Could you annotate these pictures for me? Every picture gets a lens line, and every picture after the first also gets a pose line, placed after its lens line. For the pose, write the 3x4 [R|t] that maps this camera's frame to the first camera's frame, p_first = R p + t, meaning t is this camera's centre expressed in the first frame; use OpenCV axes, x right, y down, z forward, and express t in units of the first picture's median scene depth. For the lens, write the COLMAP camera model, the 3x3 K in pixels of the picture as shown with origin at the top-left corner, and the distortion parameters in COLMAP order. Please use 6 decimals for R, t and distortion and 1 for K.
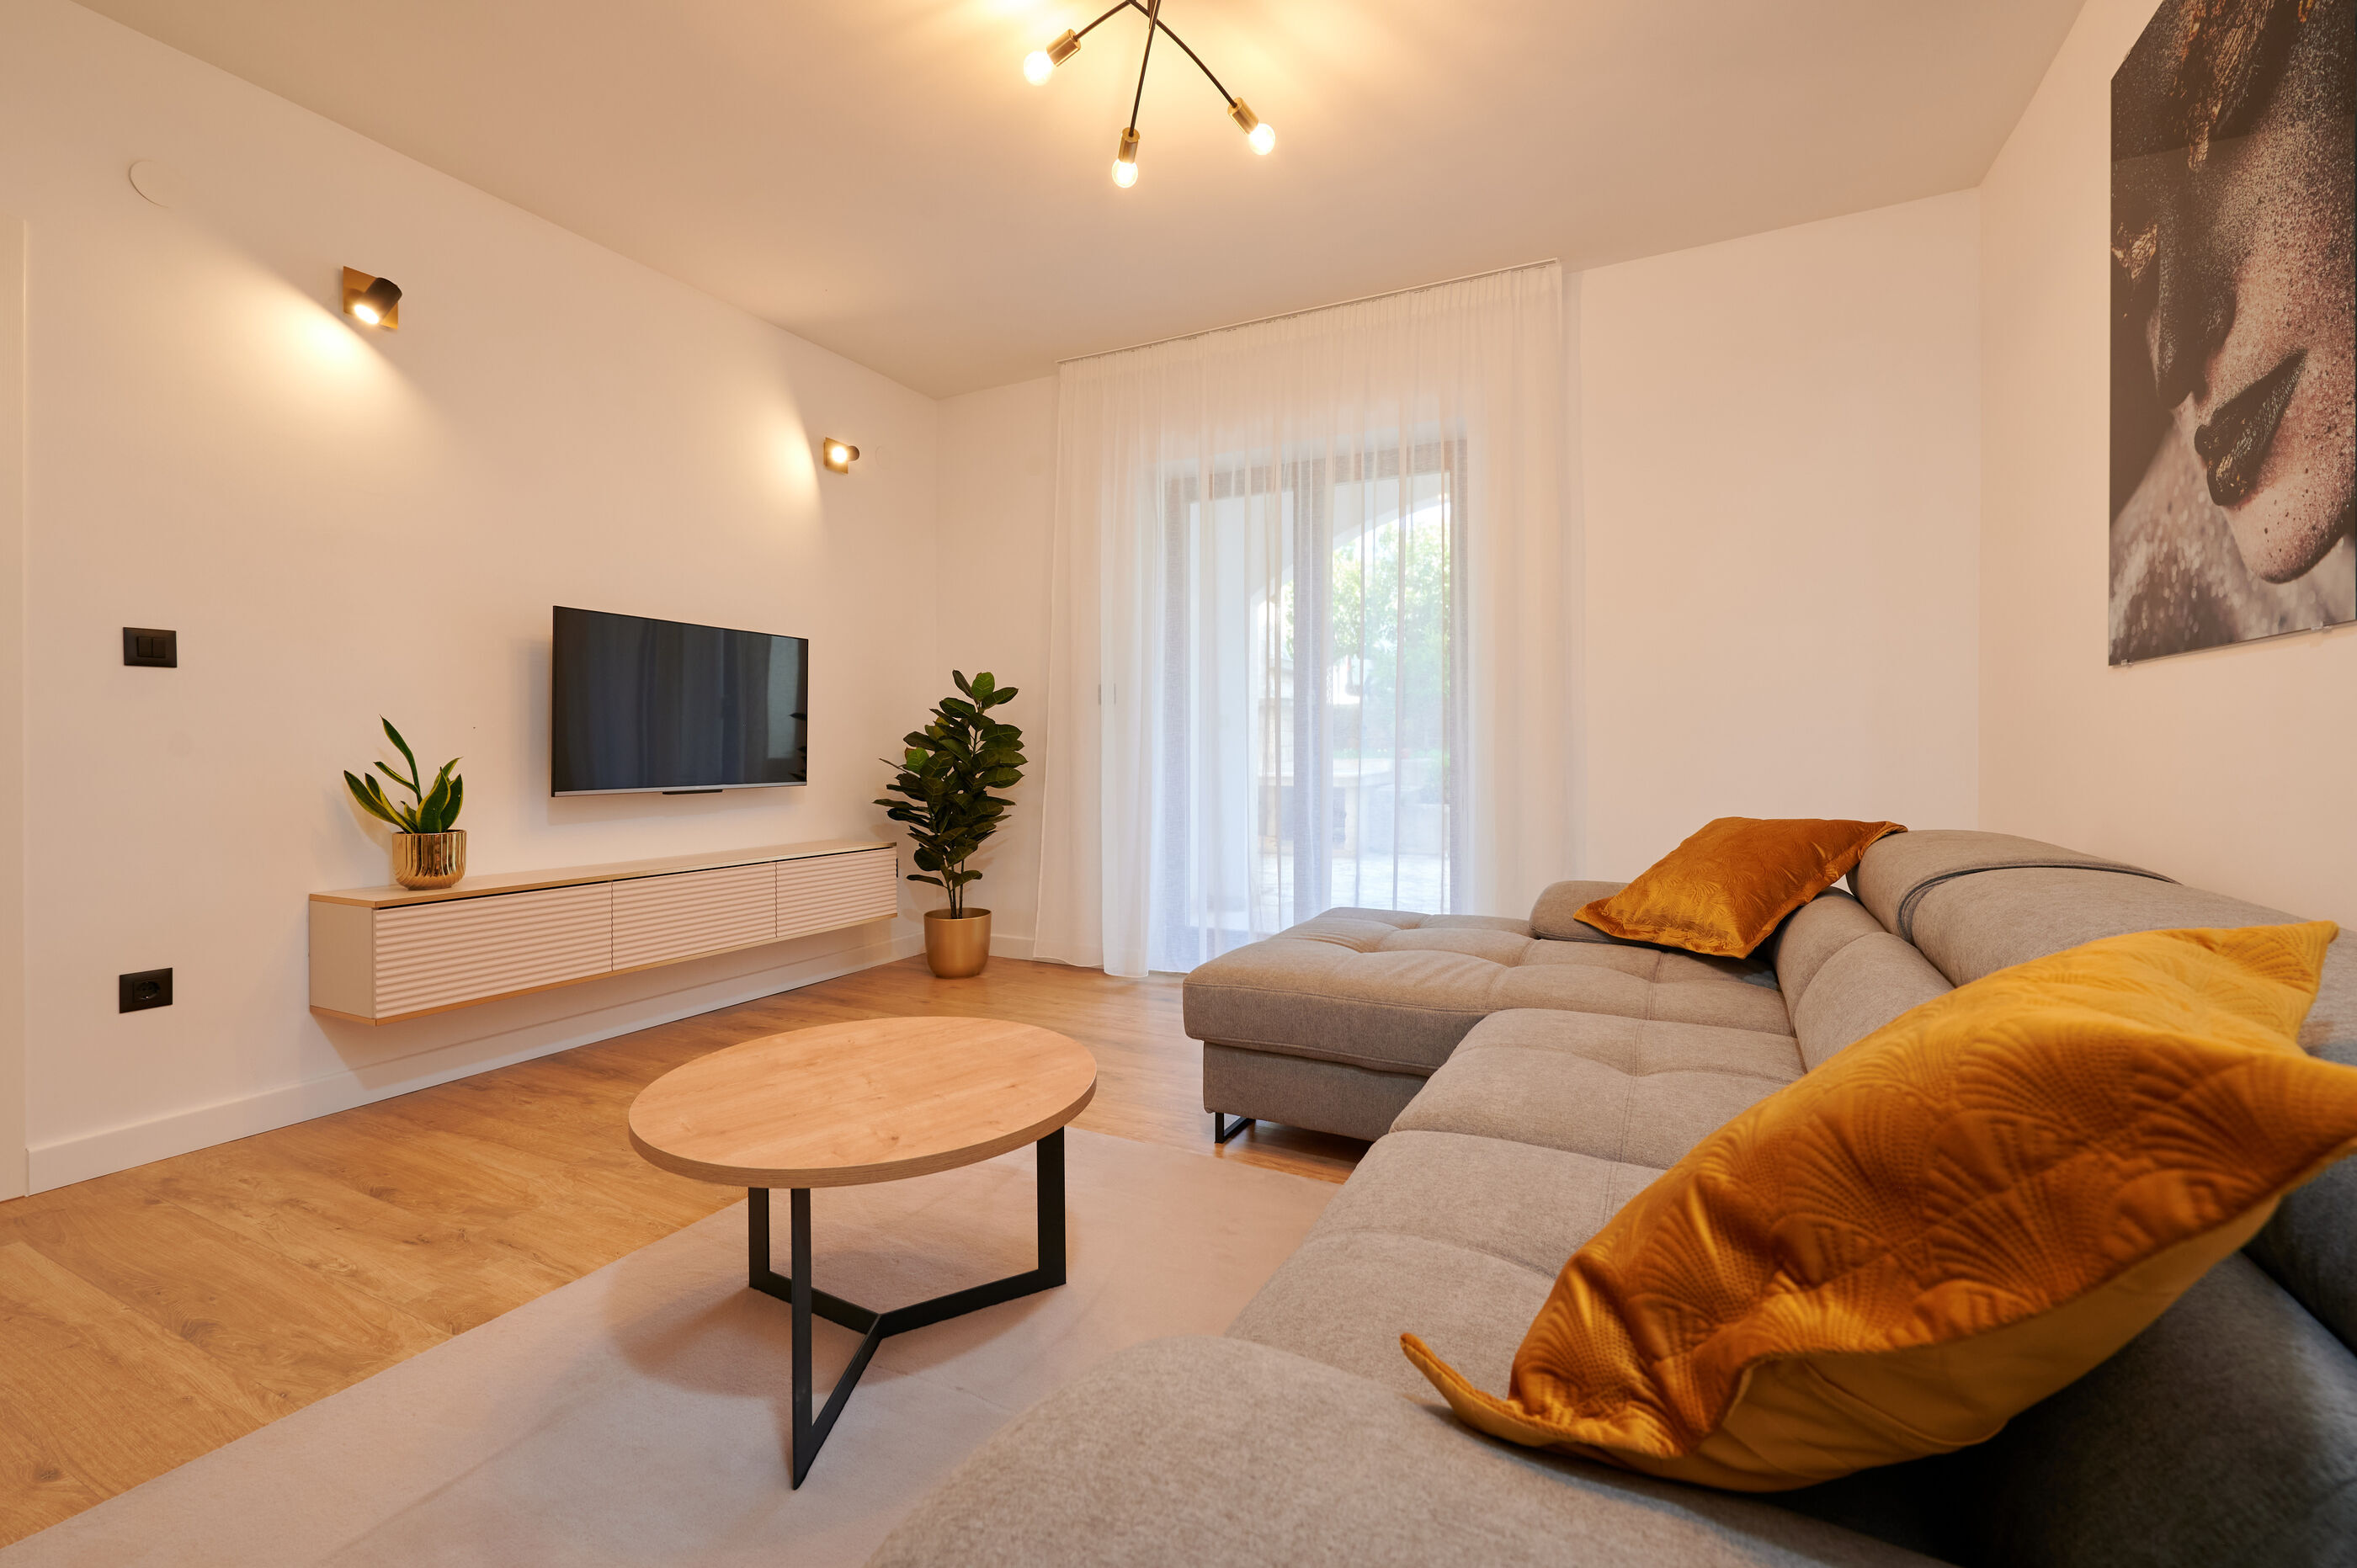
lens RADIAL K [[962.4, 0, 1188.0], [0, 962.4, 746.0], [0, 0, 1]] dist [-0.003023, 0.000473]
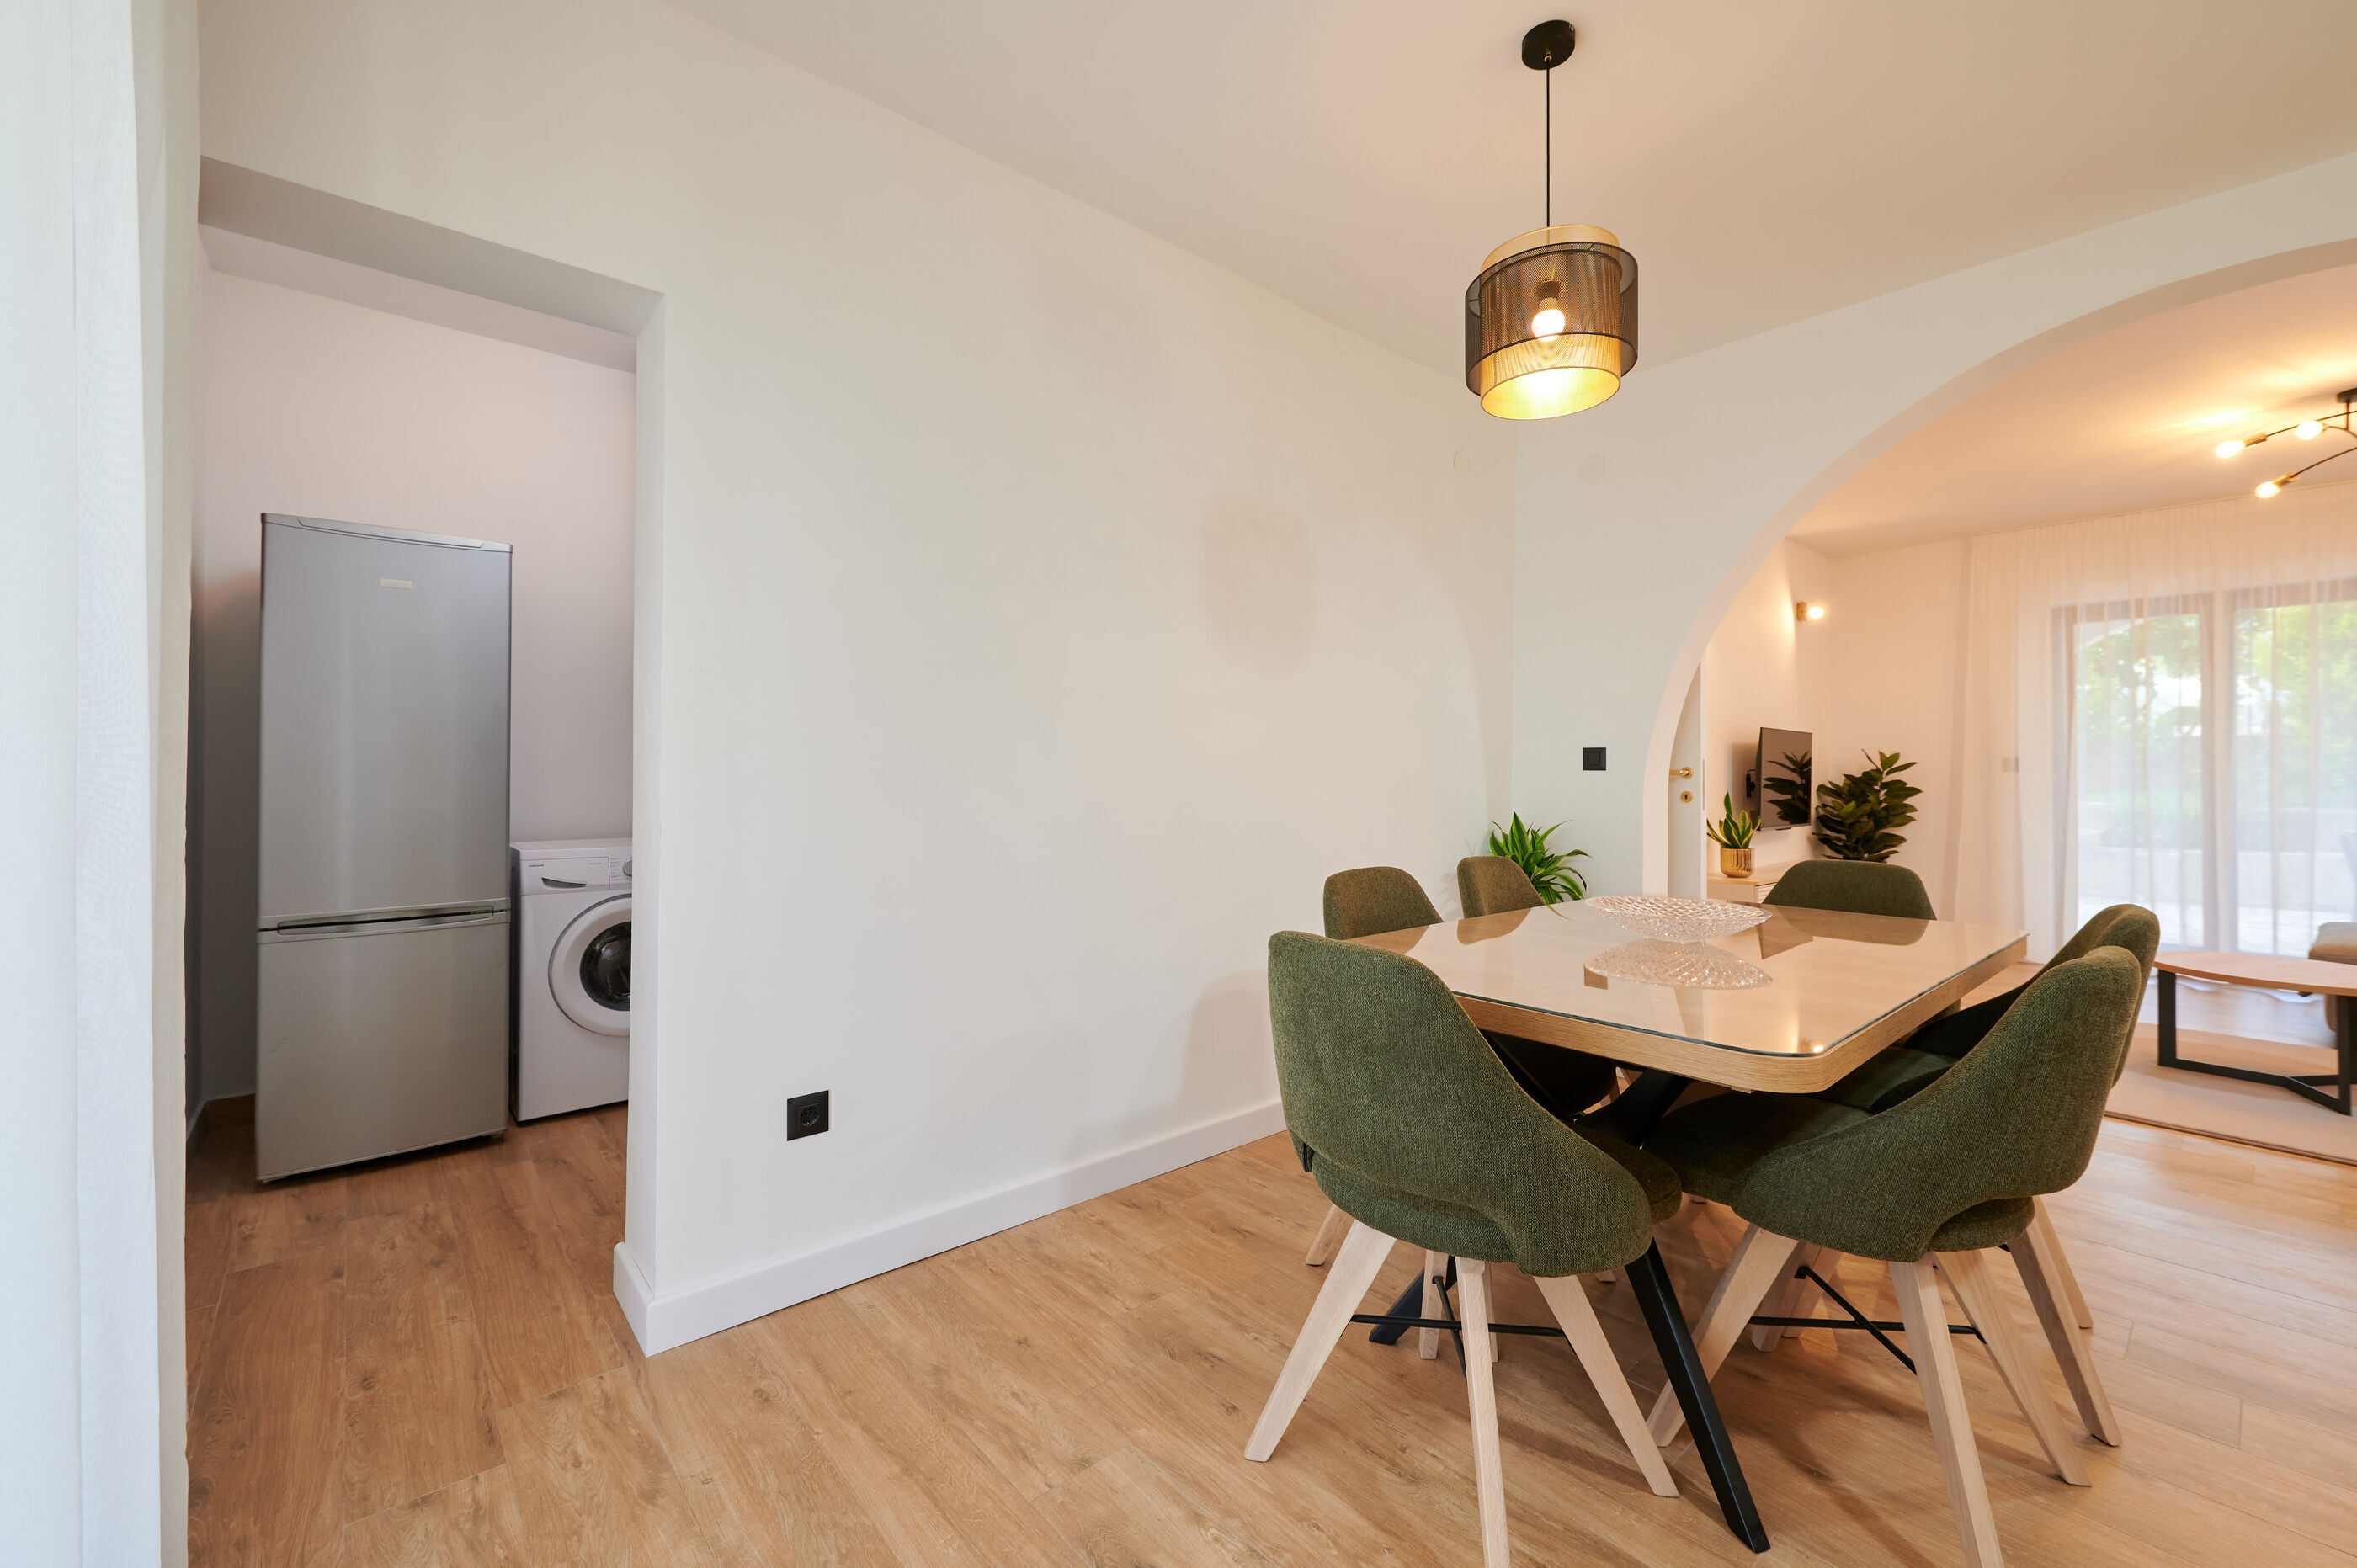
lens RADIAL K [[962.4, 0, 1147.2], [0, 962.4, 756.8], [0, 0, 1]] dist [-0.003023, 0.000473]
pose [[0.921994, 0.000123, -0.387205, -1.445185], [-0.006050, 0.999882, -0.014090, -0.075239], [0.387158, 0.015333, 0.921886, -1.582269]]
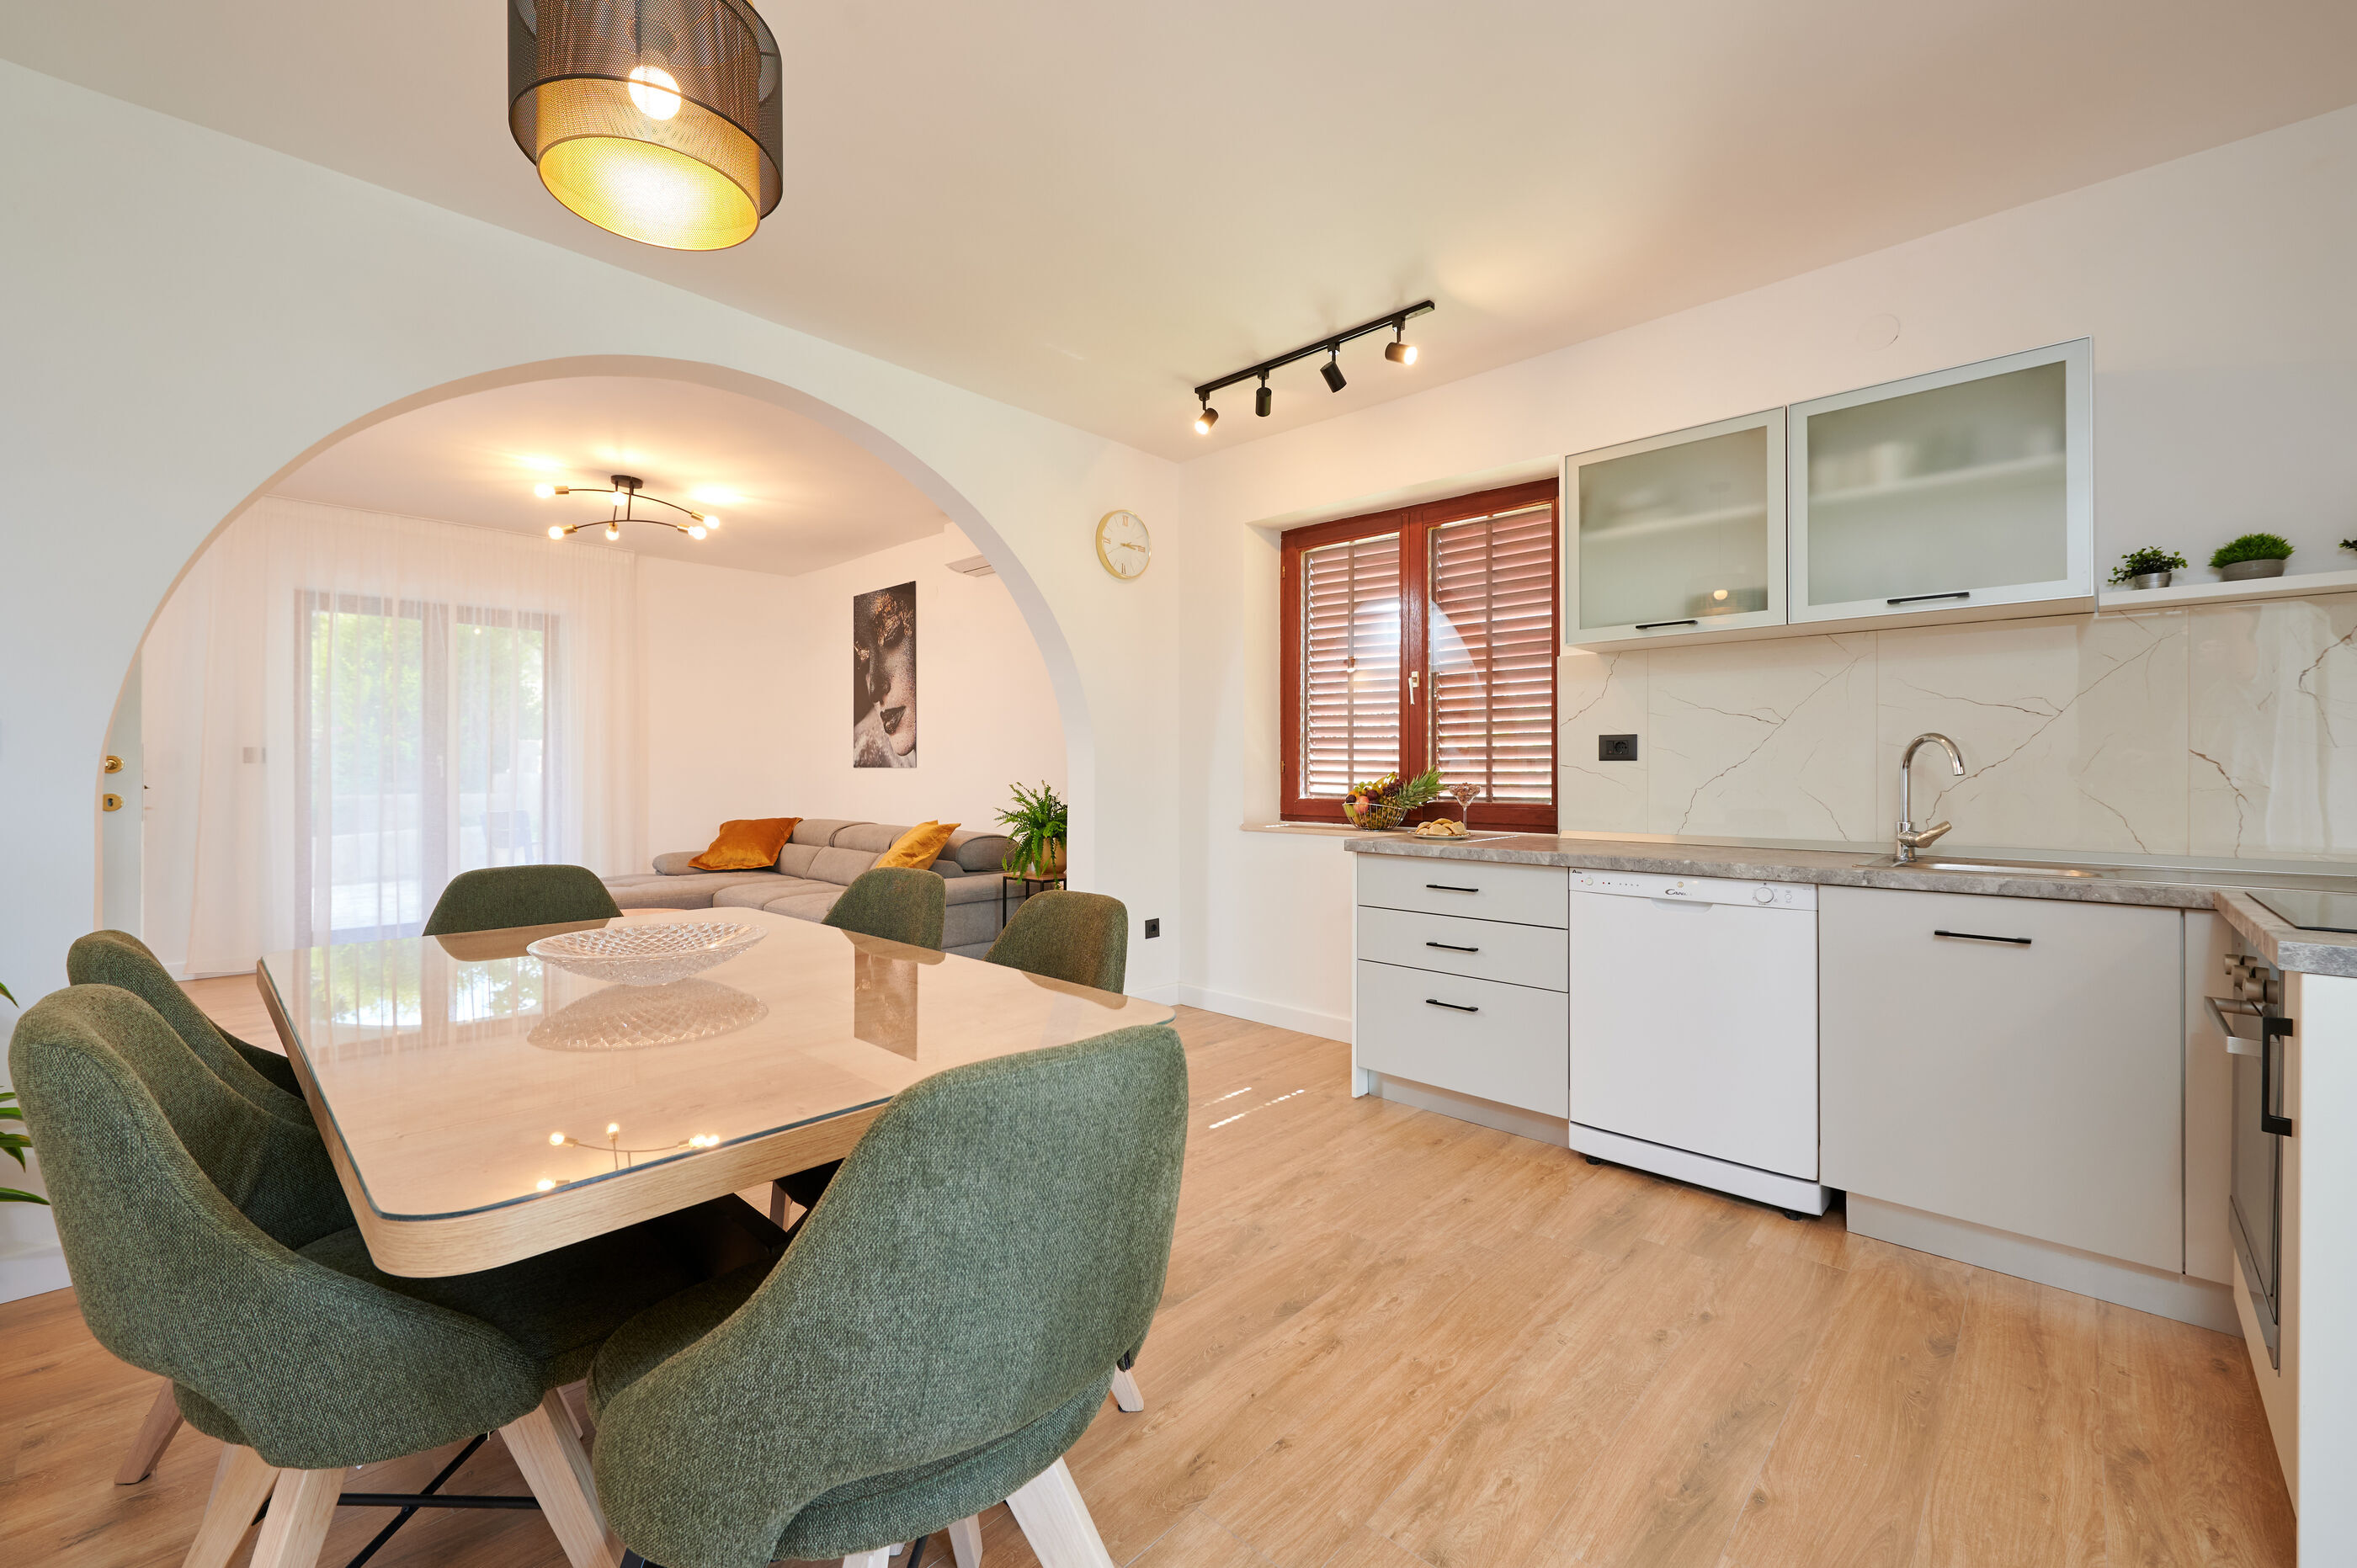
lens RADIAL K [[962.4, 0, 1181.4], [0, 962.4, 779.9], [0, 0, 1]] dist [-0.003023, 0.000473]
pose [[0.277579, -0.007205, 0.960676, -1.967679], [-0.003358, 0.999958, 0.008470, -0.072615], [-0.960697, -0.005577, 0.277544, -1.051132]]
